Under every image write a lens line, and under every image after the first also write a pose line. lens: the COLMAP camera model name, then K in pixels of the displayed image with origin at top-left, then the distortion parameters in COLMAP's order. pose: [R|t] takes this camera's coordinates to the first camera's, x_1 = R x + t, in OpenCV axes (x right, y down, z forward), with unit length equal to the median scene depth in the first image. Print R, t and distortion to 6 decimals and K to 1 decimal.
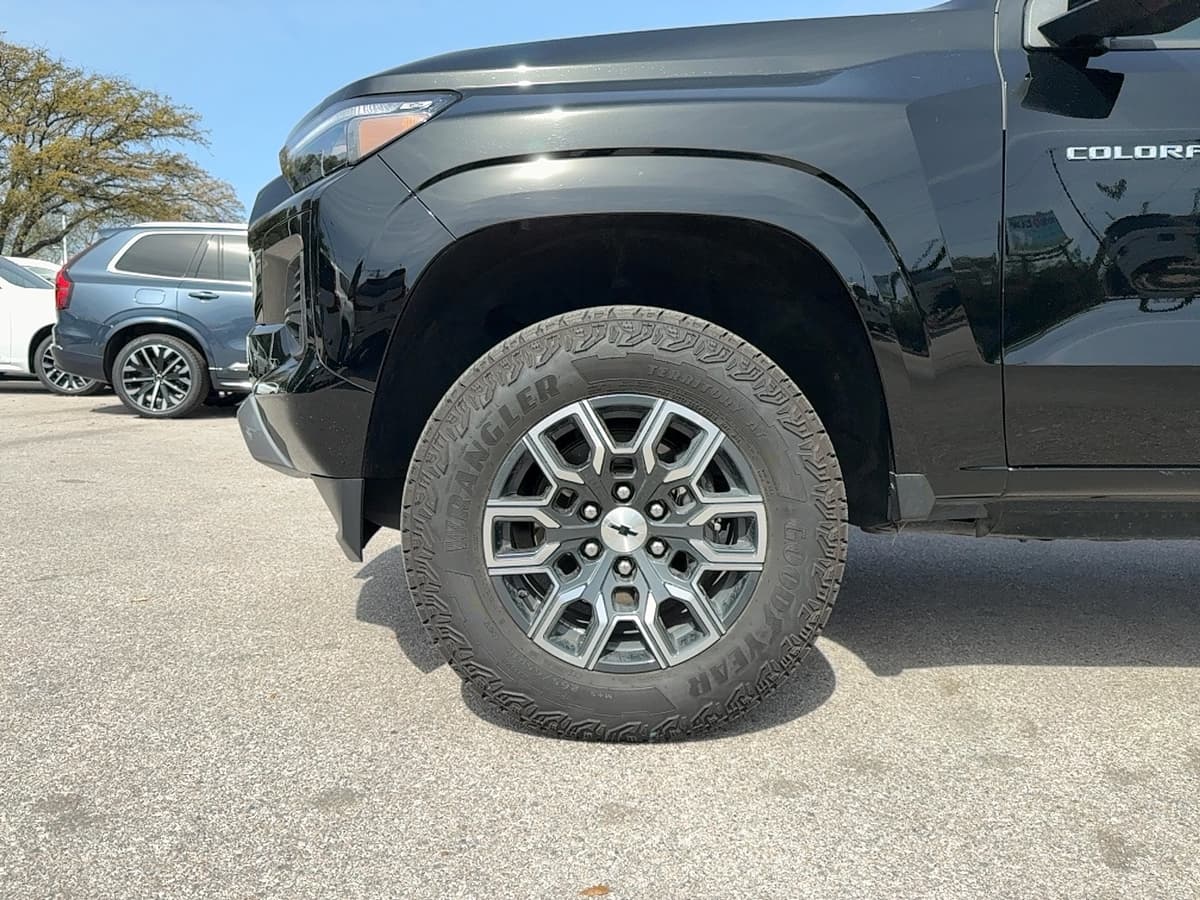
lens RADIAL K [[844.0, 0, 605.5], [0, 844.0, 456.8], [0, 0, 1]] dist [0.030425, -0.046429]
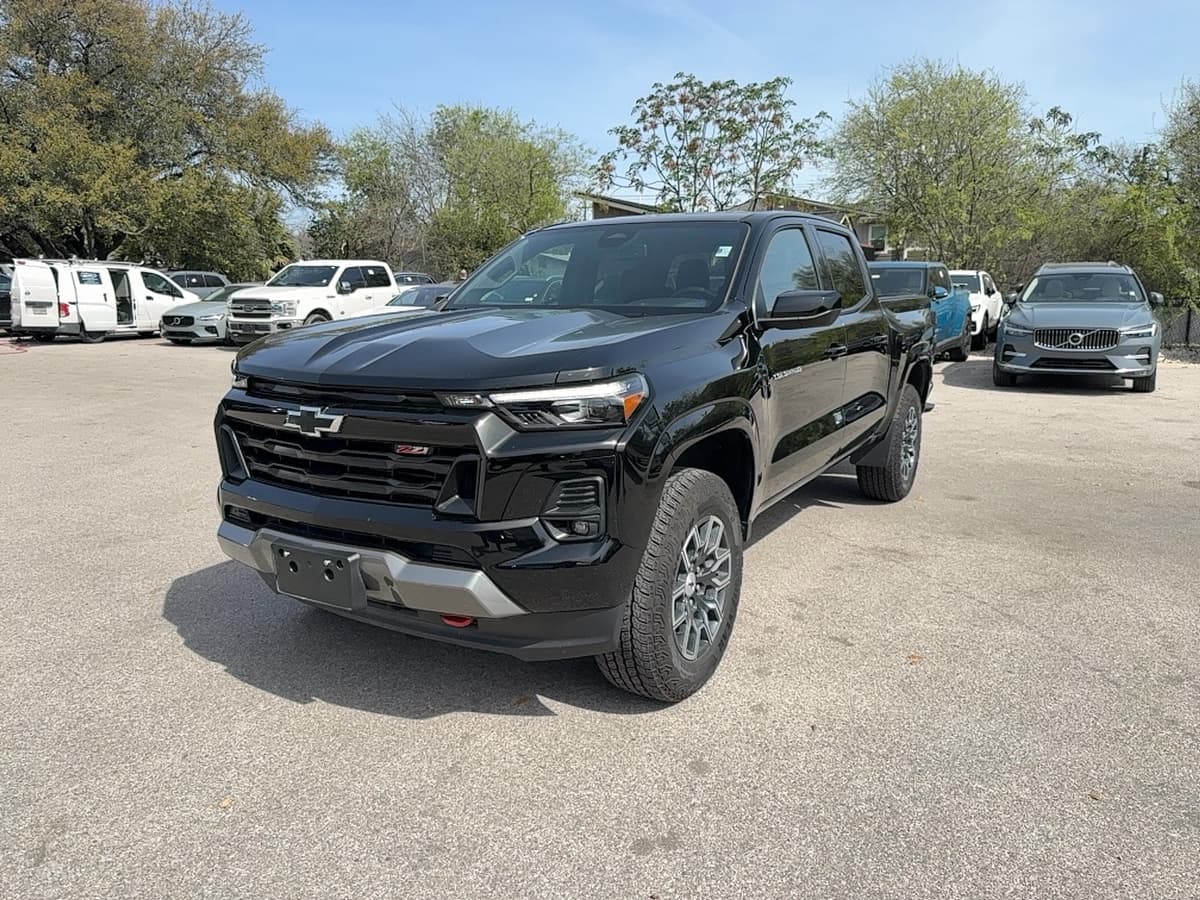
lens RADIAL K [[844.0, 0, 597.3], [0, 844.0, 452.7], [0, 0, 1]] dist [0.030425, -0.046429]
pose [[0.518208, -0.172612, 0.837655, -0.933045], [0.102949, 0.984889, 0.139264, -0.281726], [-0.849036, 0.014068, 0.528148, 0.091533]]
